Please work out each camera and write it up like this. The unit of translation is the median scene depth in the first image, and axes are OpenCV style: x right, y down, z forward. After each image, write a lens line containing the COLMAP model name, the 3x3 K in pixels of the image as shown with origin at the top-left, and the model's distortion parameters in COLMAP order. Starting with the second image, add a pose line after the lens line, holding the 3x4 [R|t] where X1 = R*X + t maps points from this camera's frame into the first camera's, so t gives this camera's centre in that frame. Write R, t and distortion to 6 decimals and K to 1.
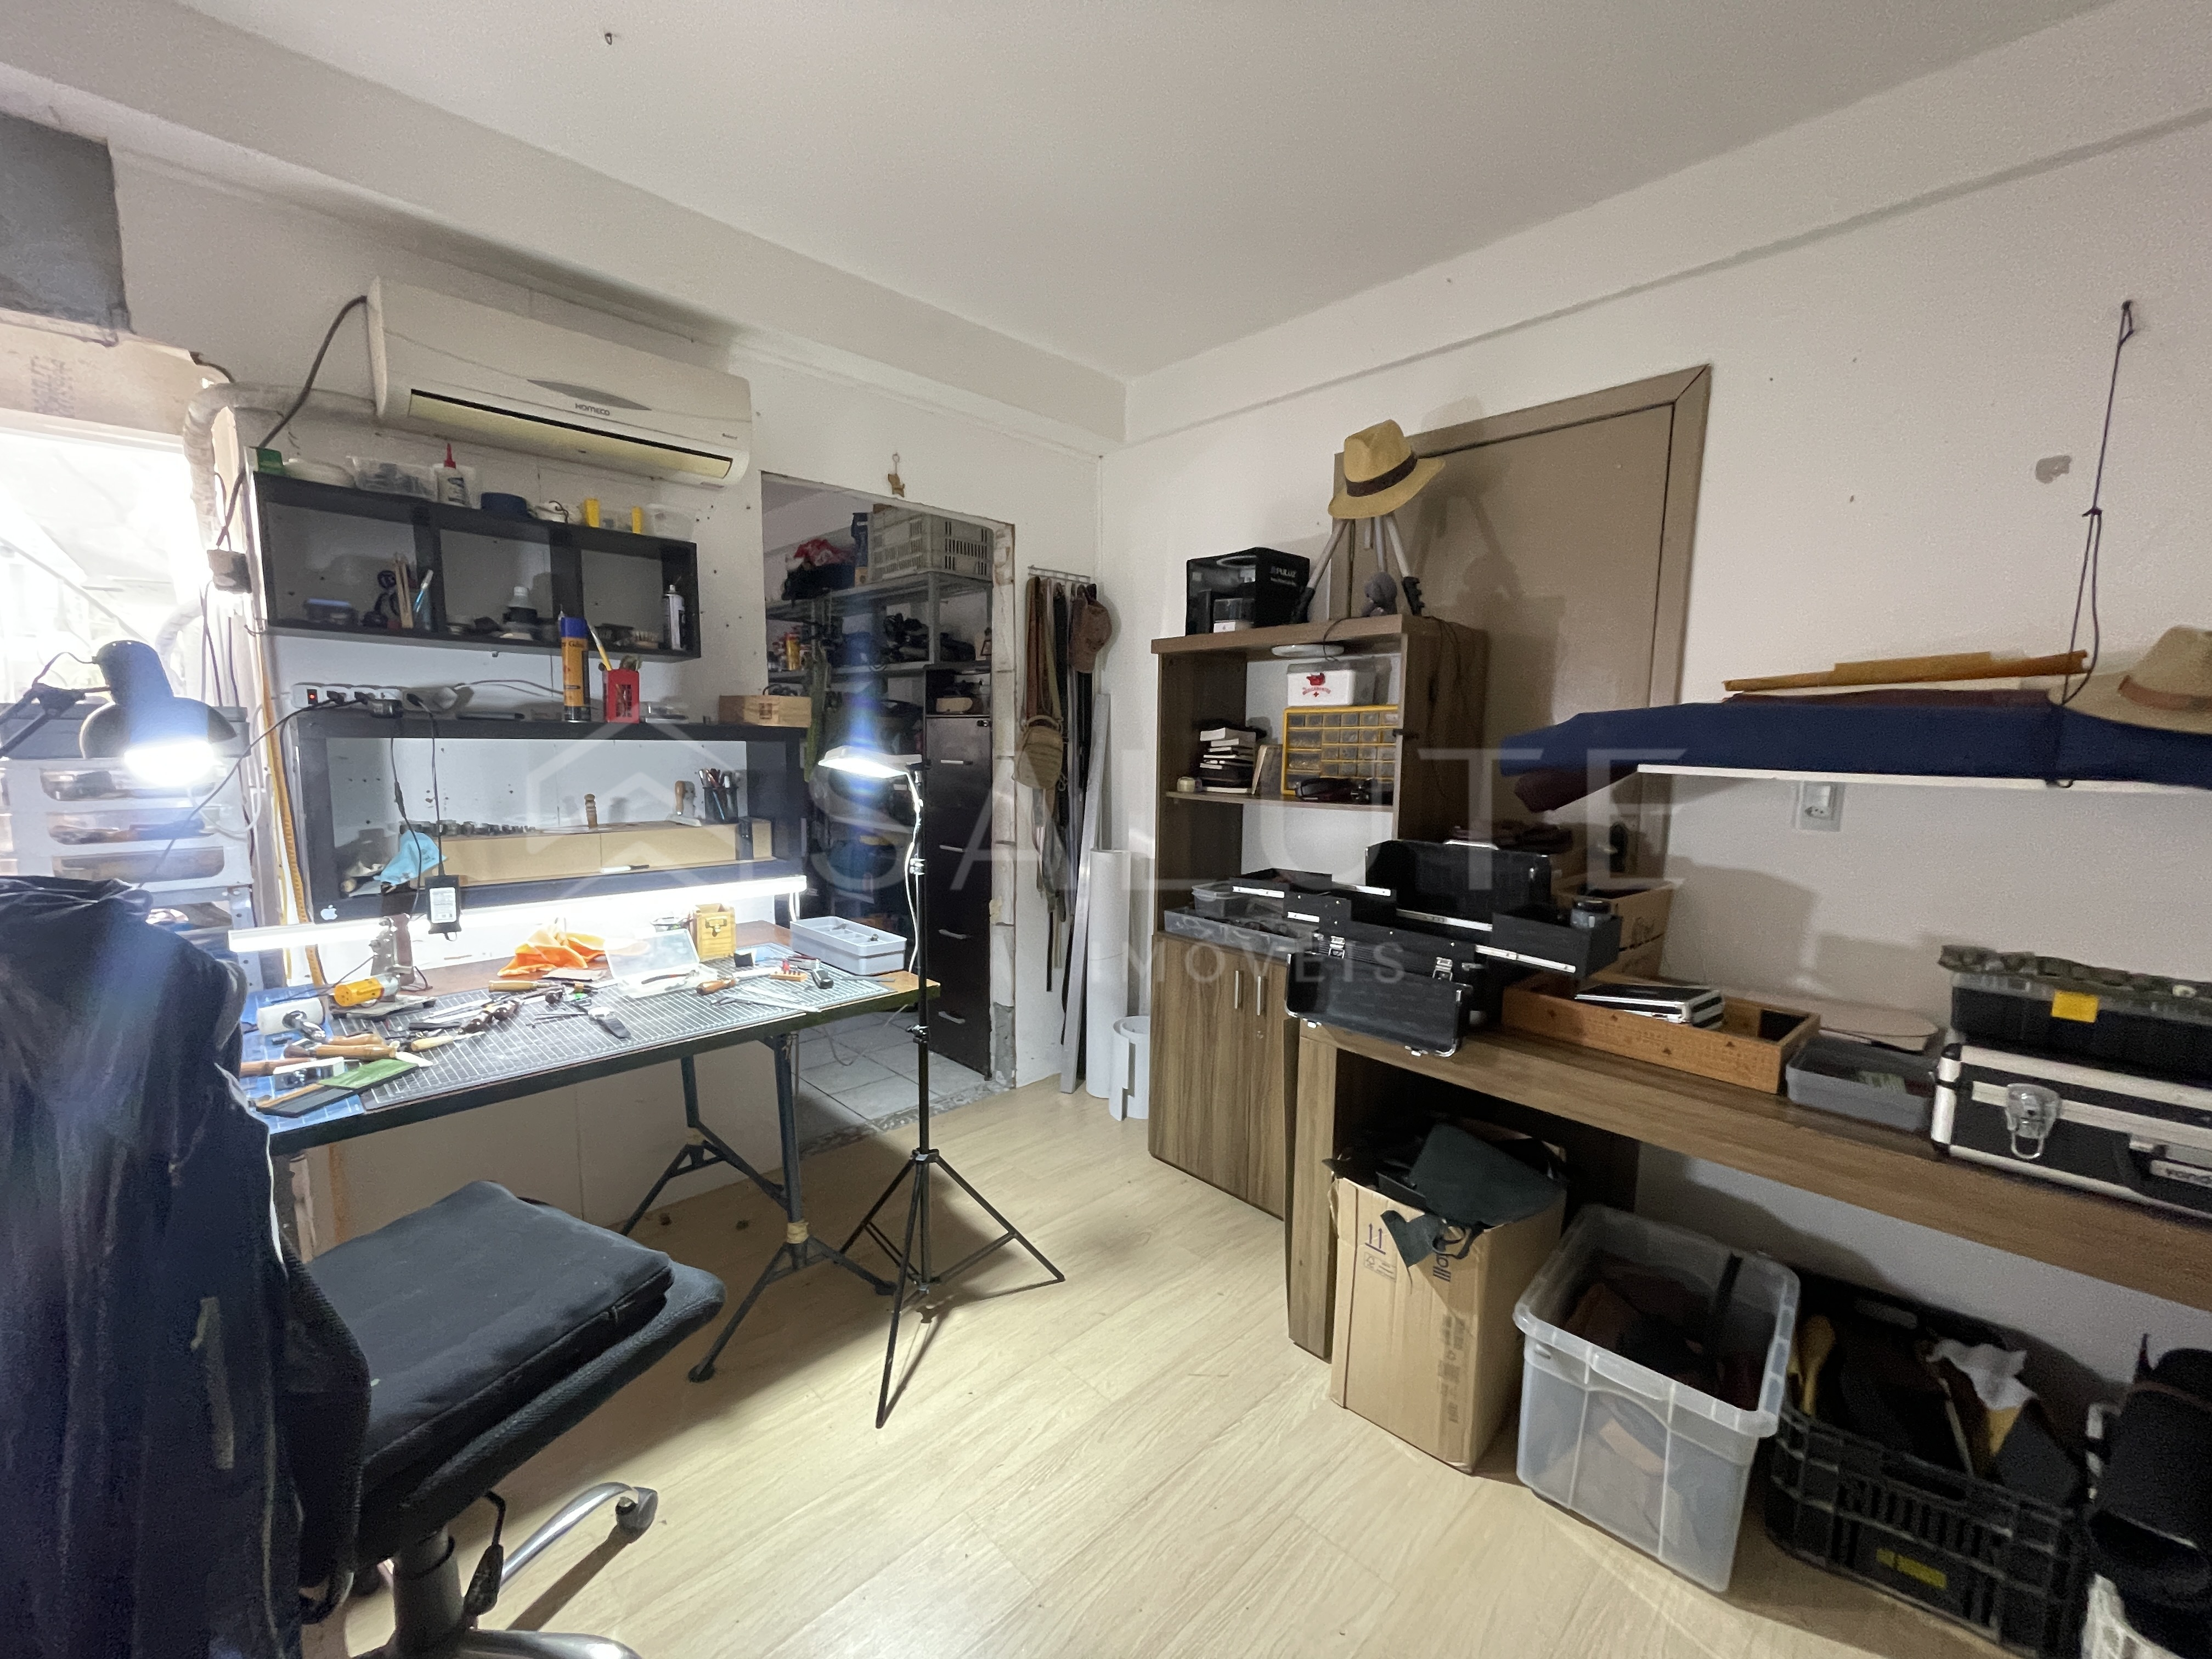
lens RADIAL K [[892.1, 0, 1101.0], [0, 892.1, 836.0], [0, 0, 1]] dist [-0.001083, 0.000753]
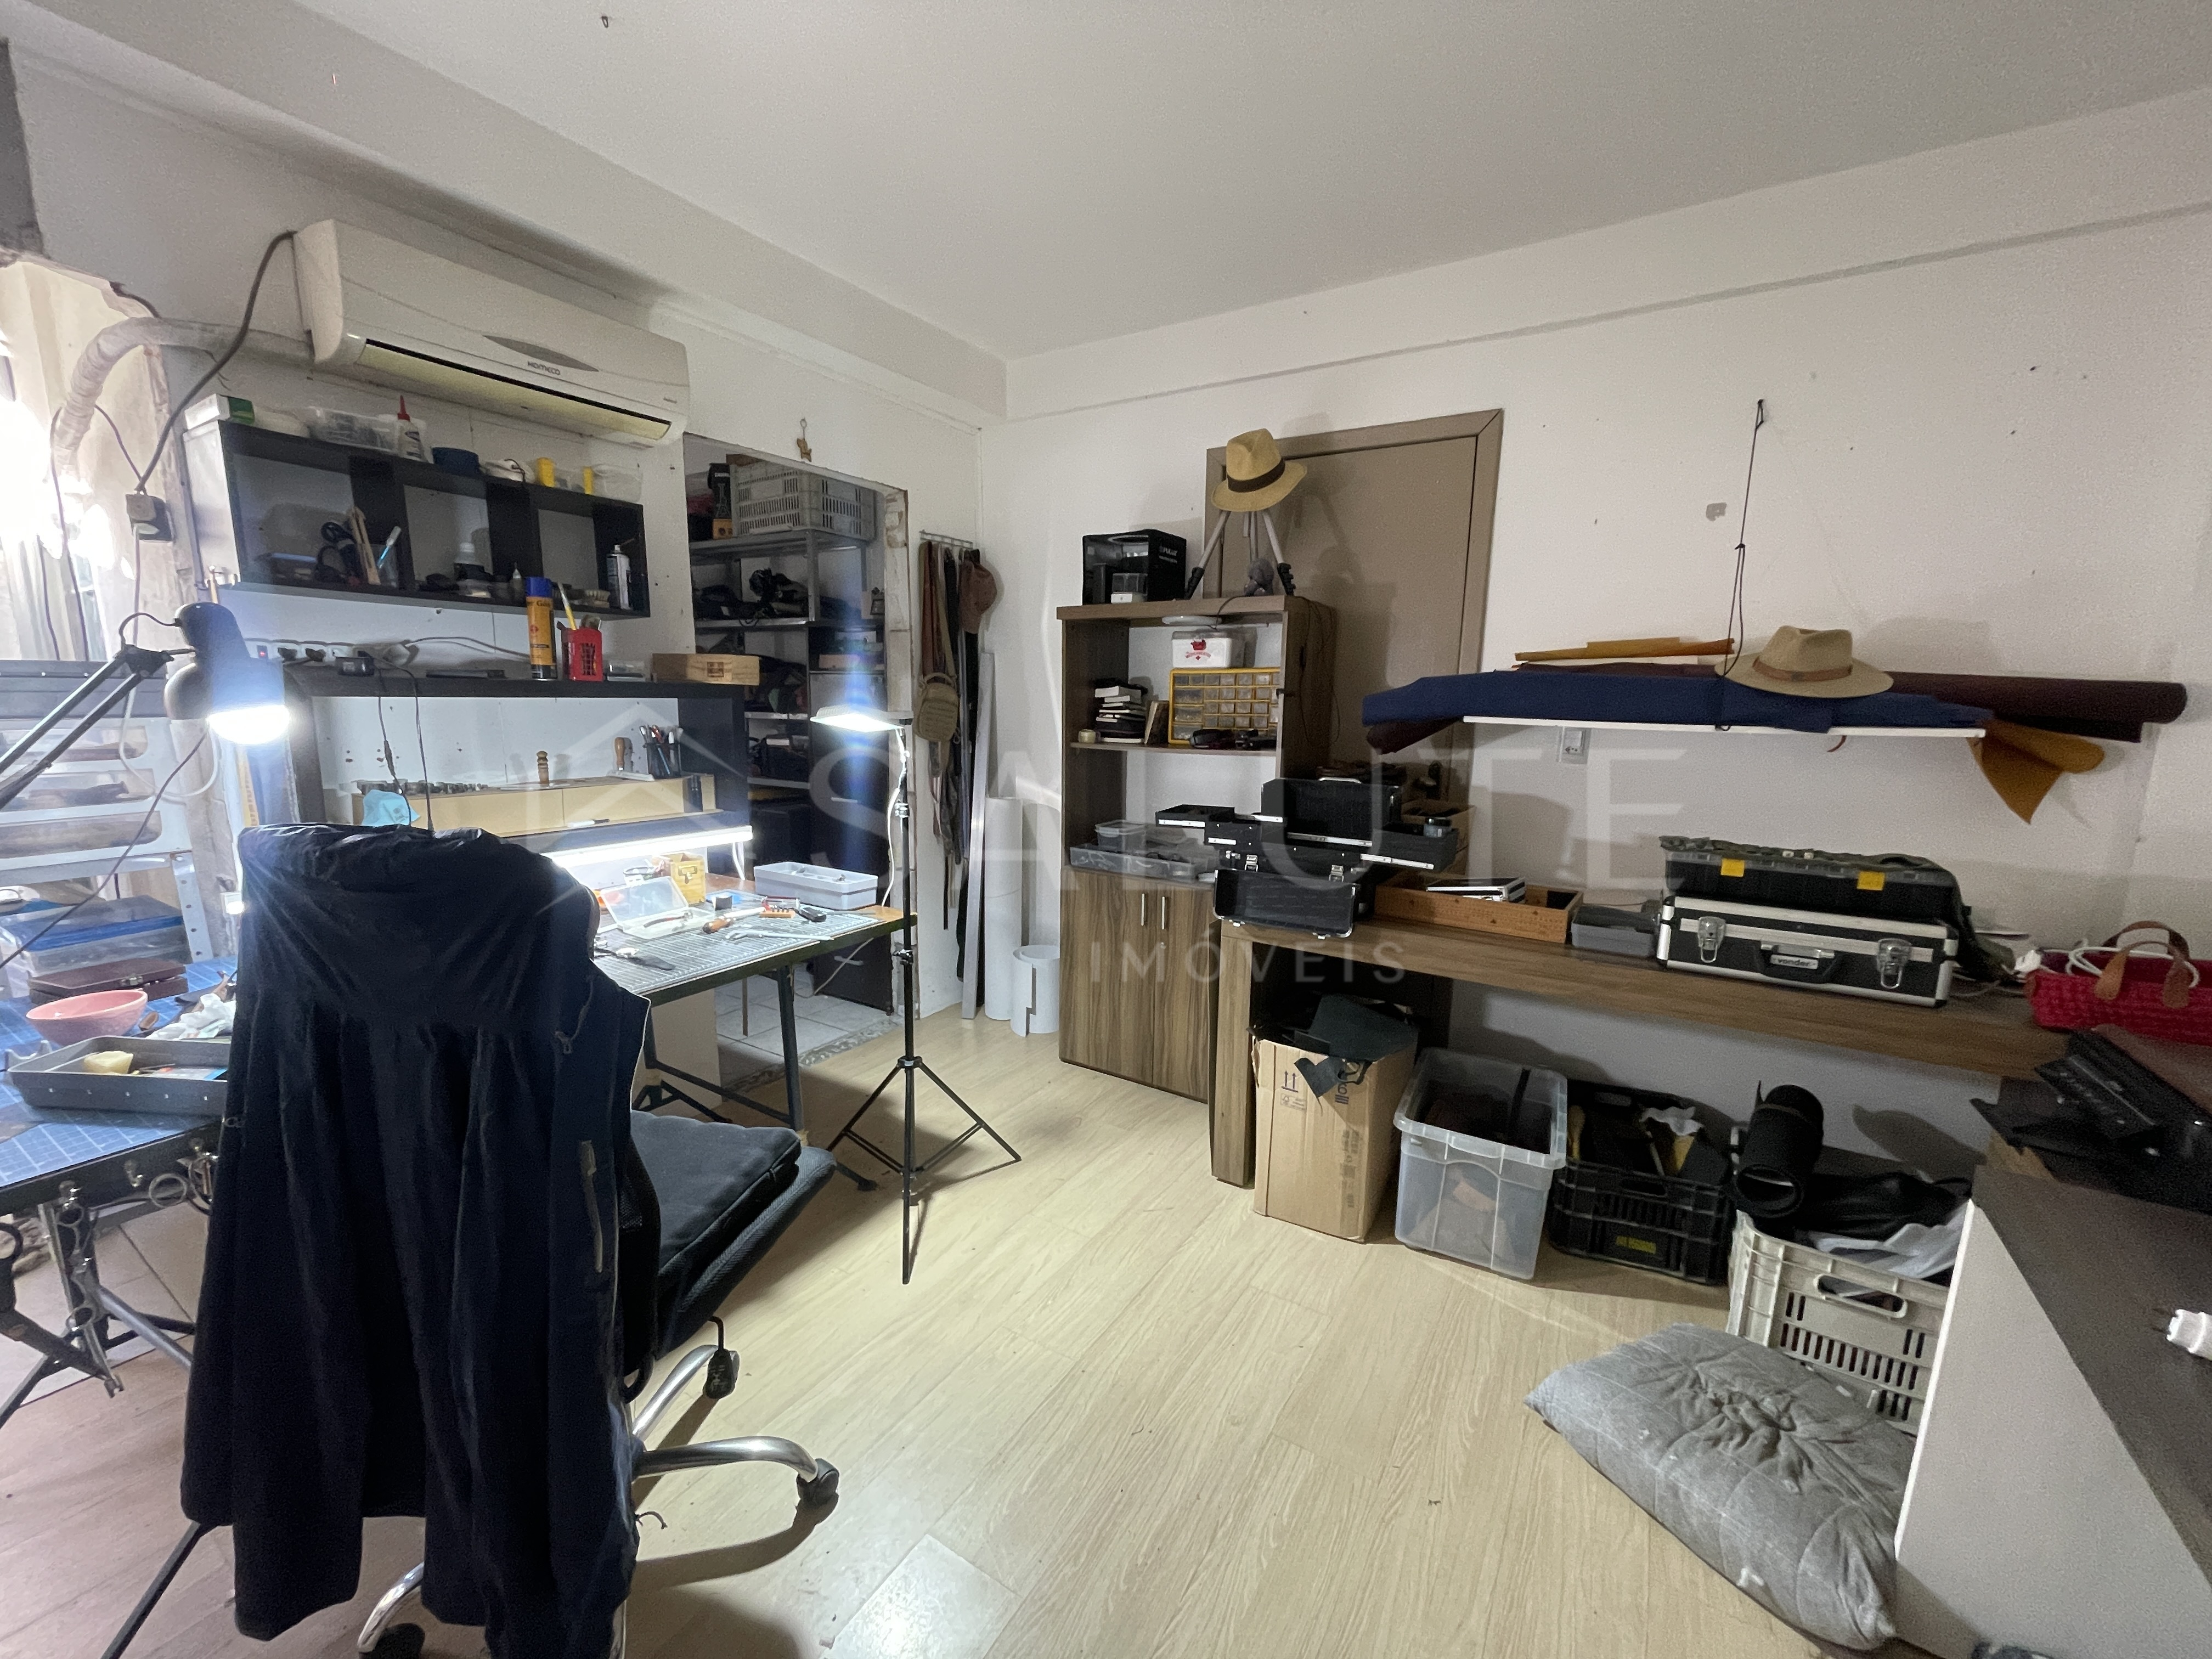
lens RADIAL K [[892.1, 0, 1101.6], [0, 892.1, 834.2], [0, 0, 1]] dist [-0.001083, 0.000753]
pose [[0.969959, -0.037350, 0.240384, -0.237302], [0.025107, 0.998236, 0.053795, 0.010218], [-0.241969, -0.046143, 0.969186, -0.166454]]
